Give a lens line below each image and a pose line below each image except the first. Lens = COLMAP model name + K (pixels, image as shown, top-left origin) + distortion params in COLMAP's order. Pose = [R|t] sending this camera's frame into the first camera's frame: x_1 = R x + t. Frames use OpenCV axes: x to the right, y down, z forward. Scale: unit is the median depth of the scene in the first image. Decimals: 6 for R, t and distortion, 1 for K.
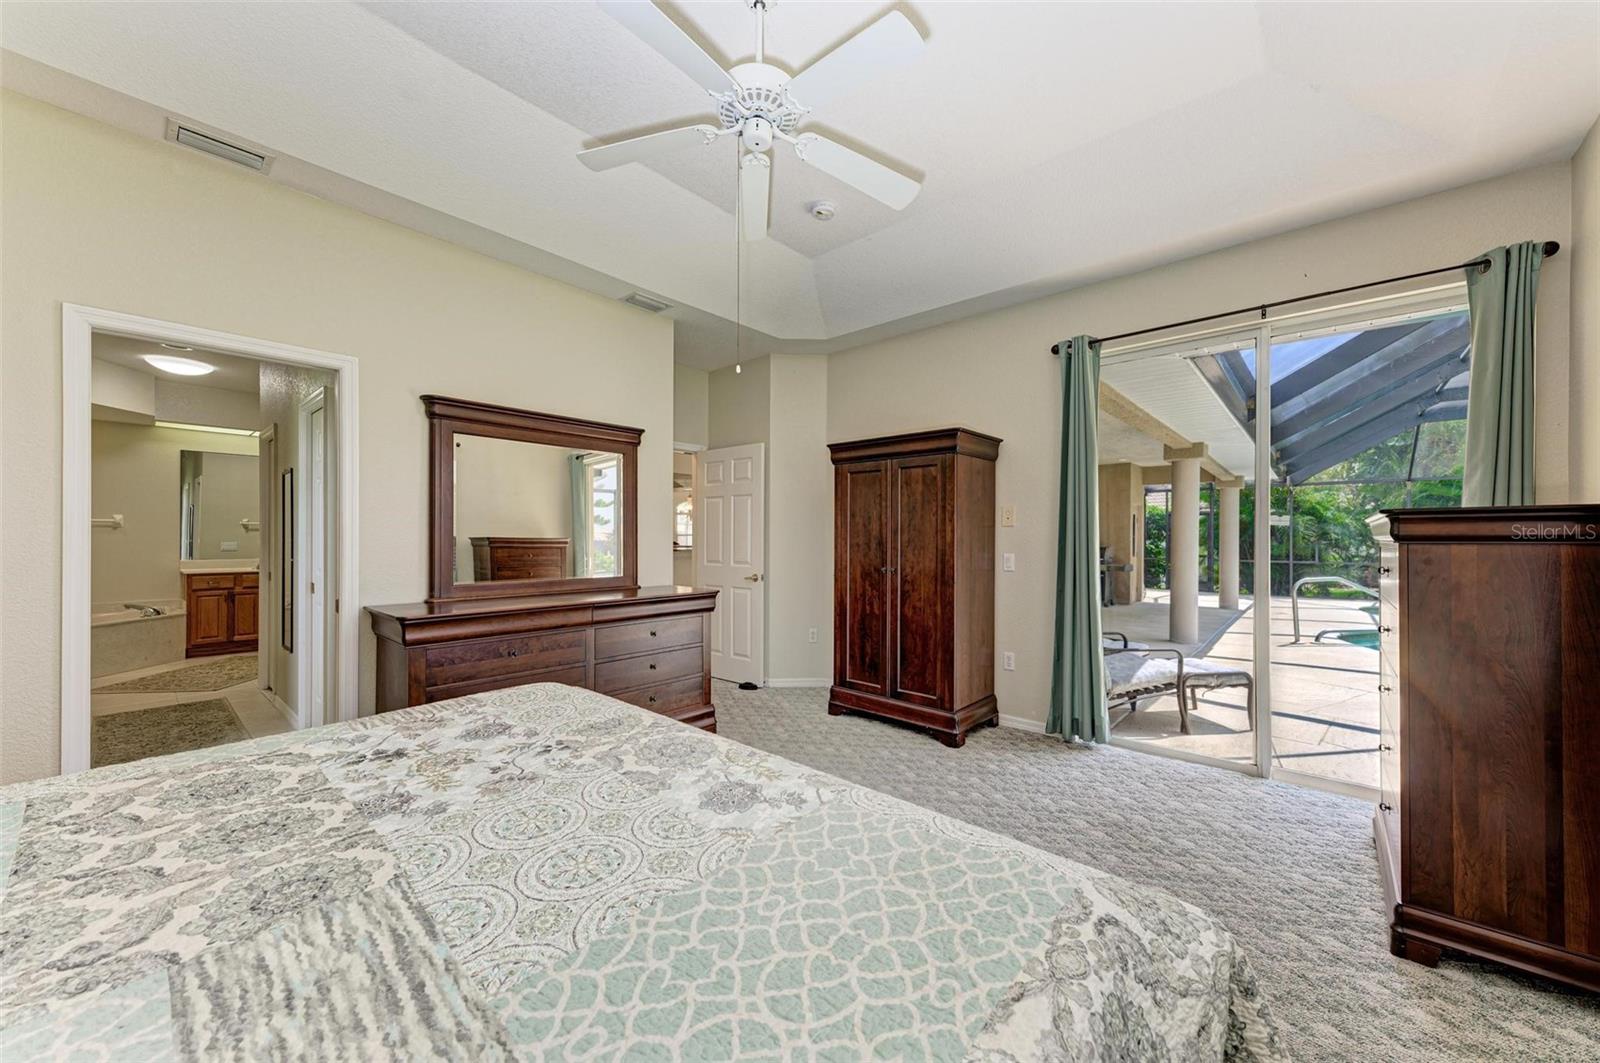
lens RADIAL K [[580.8, 0, 800.6], [0, 580.8, 538.5], [0, 0, 1]] dist [0.013038, -0.000412]
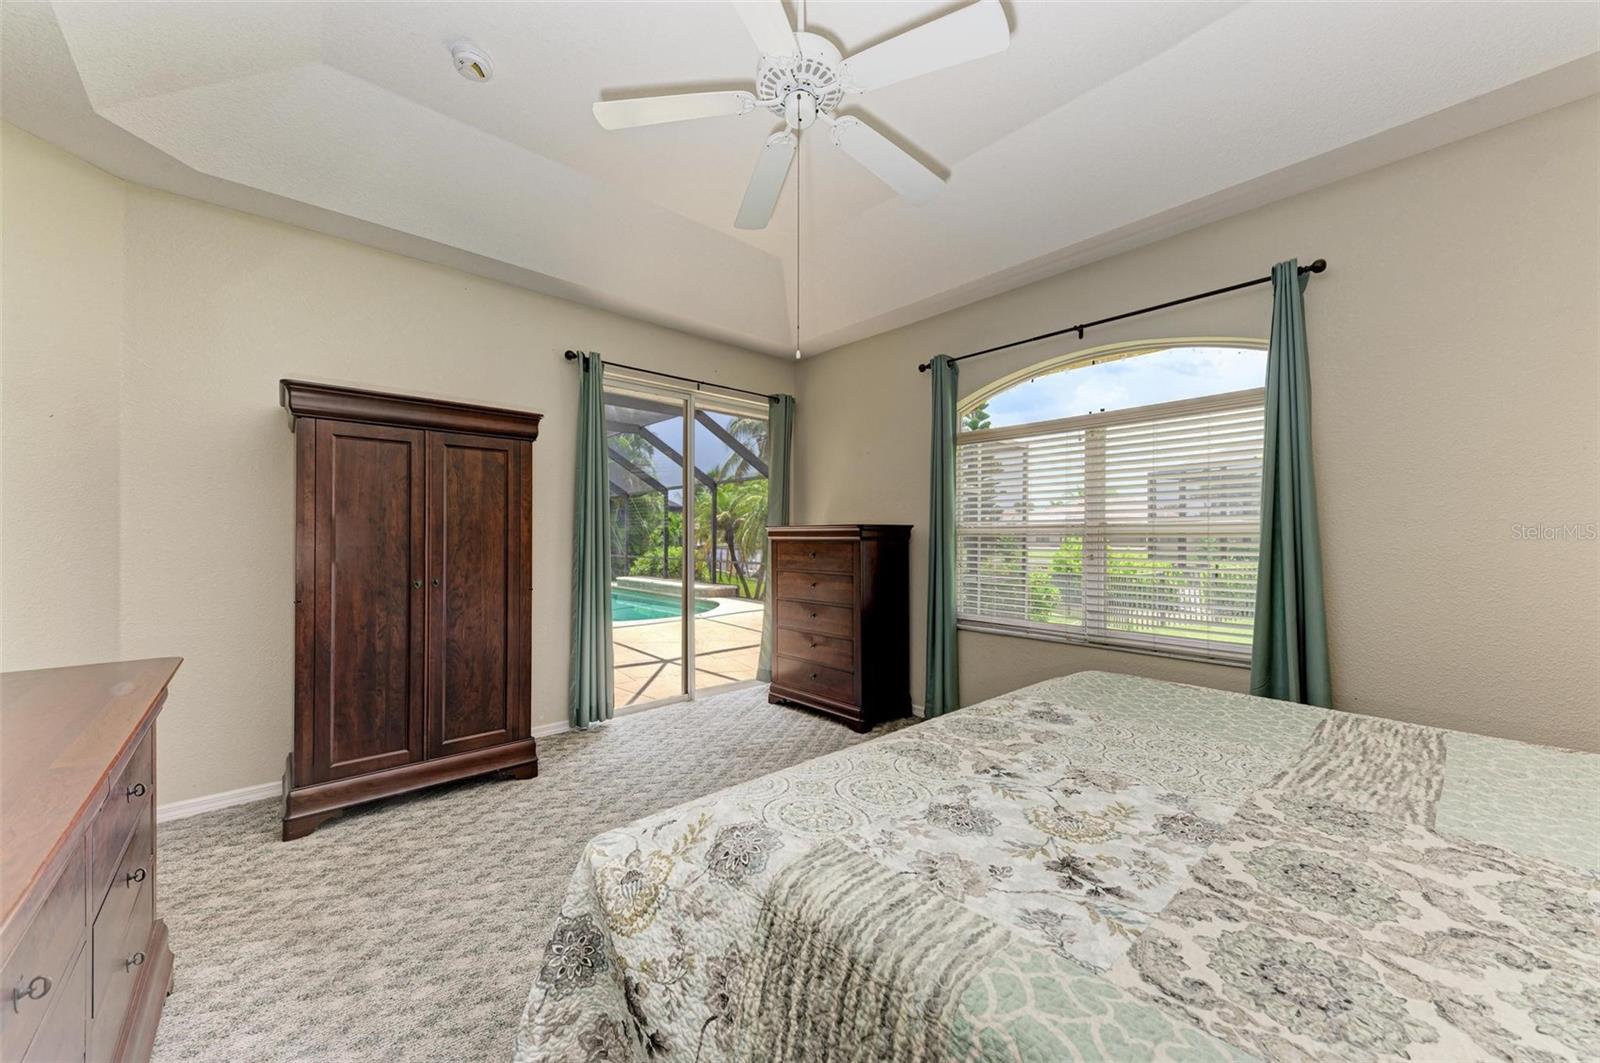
lens RADIAL K [[580.8, 0, 800.6], [0, 580.8, 538.5], [0, 0, 1]] dist [0.013038, -0.000412]
pose [[0.124796, -0.006495, 0.992161, -1.304983], [0.002404, 0.999978, 0.006244, -0.012315], [-0.992179, 0.001606, 0.124809, 1.142175]]
